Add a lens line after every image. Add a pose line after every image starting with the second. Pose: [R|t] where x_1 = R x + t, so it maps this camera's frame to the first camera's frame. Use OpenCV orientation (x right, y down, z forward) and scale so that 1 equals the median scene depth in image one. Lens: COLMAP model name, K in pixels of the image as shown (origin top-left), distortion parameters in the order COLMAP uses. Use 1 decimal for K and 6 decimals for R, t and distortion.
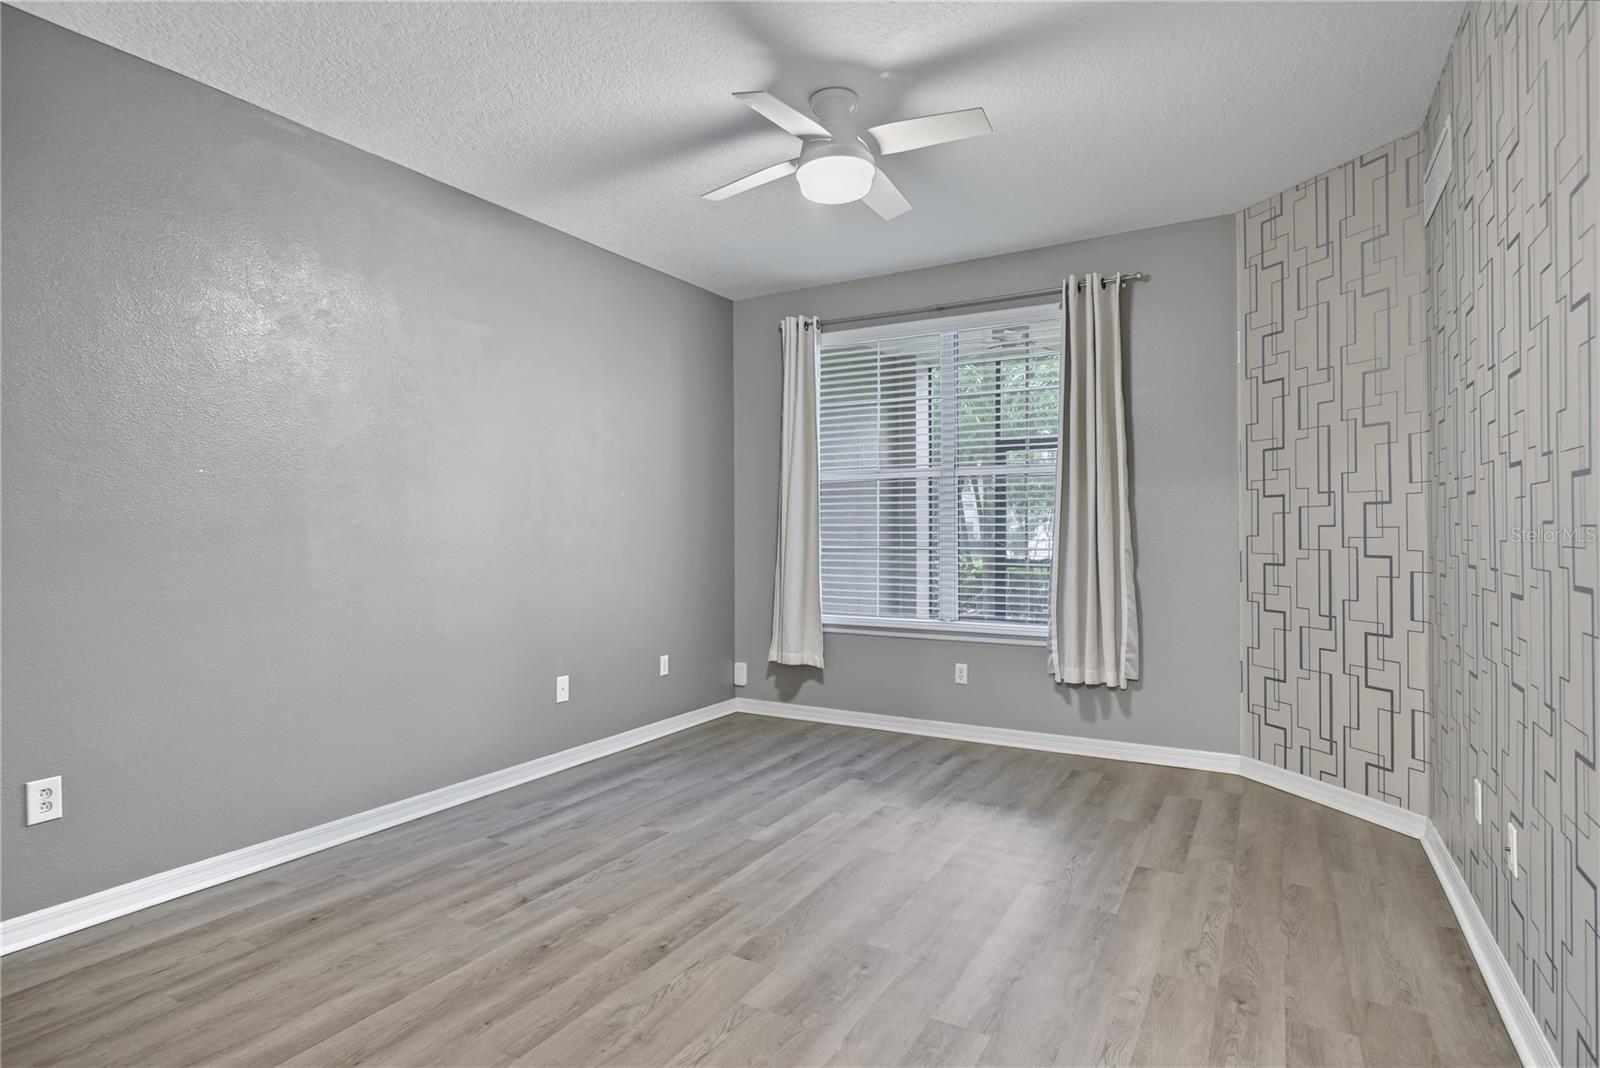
lens RADIAL K [[843.8, 0, 795.4], [0, 843.8, 546.4], [0, 0, 1]] dist [-0.001818, 0.000233]
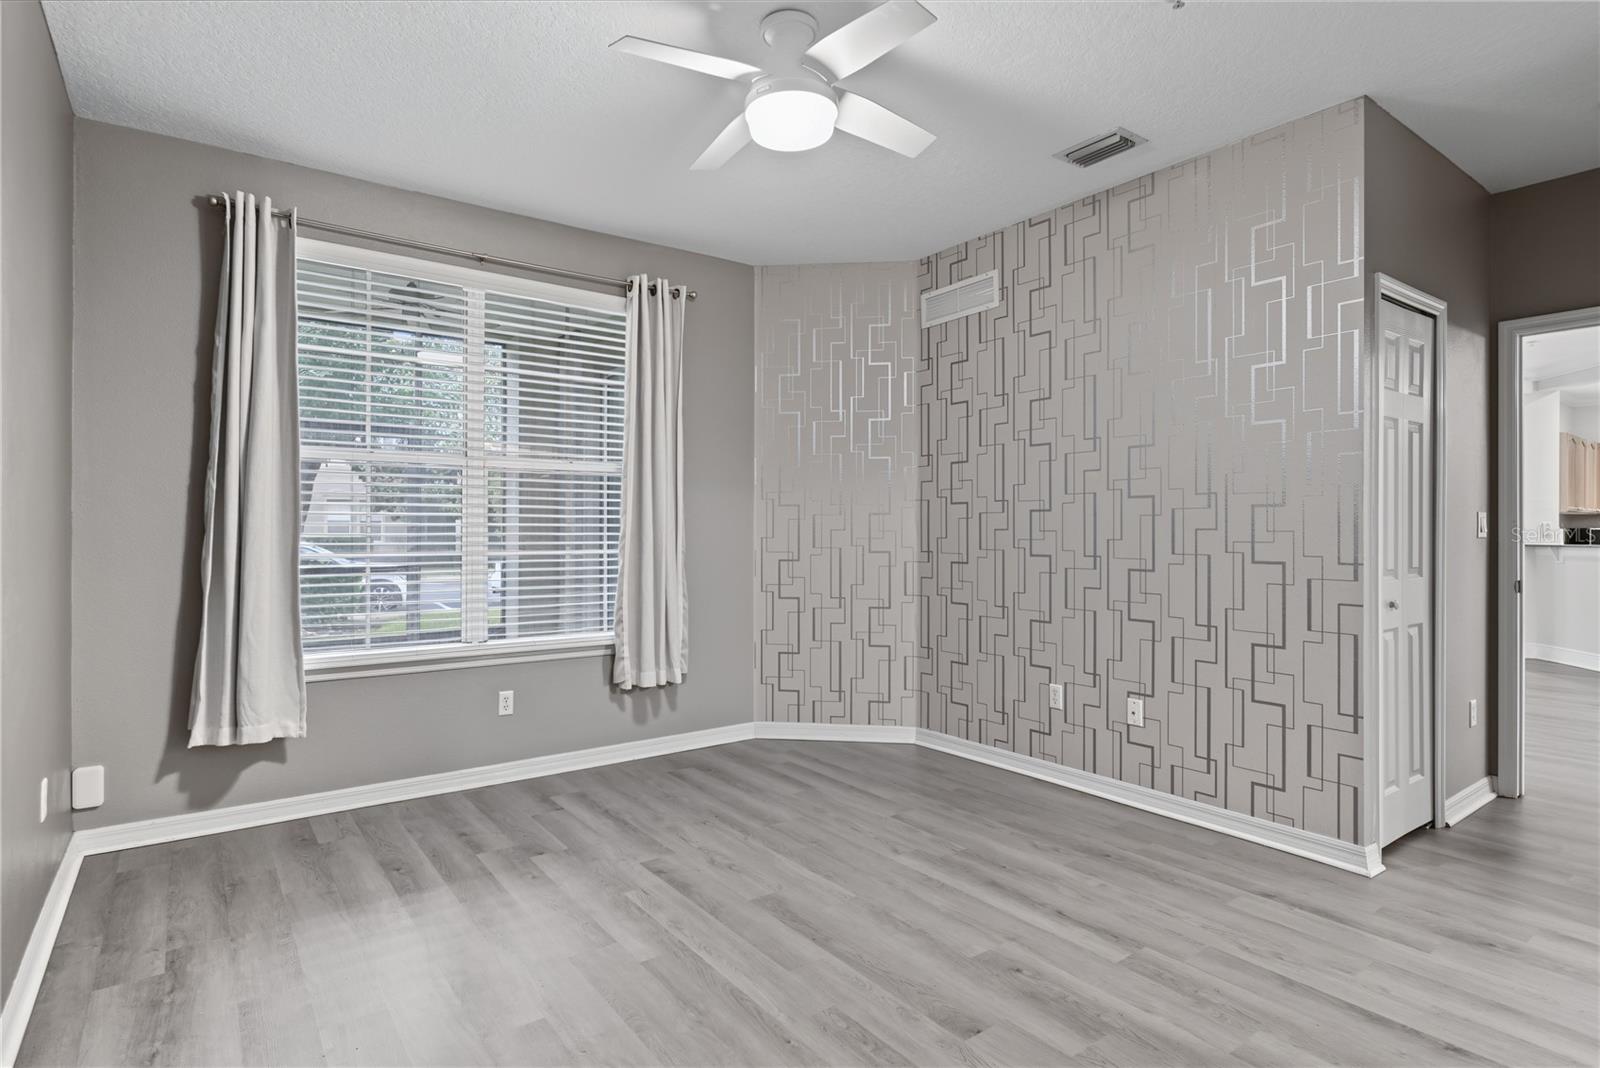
lens RADIAL K [[823.0, 0, 800.0], [0, 823.0, 534.0], [0, 0, 1]] dist [-0.003531, 0.002138]
pose [[0.397552, 0.003773, 0.917572, -0.614853], [0.016054, 0.999810, -0.011067, -0.003724], [-0.917439, 0.019131, 0.397416, 0.571973]]
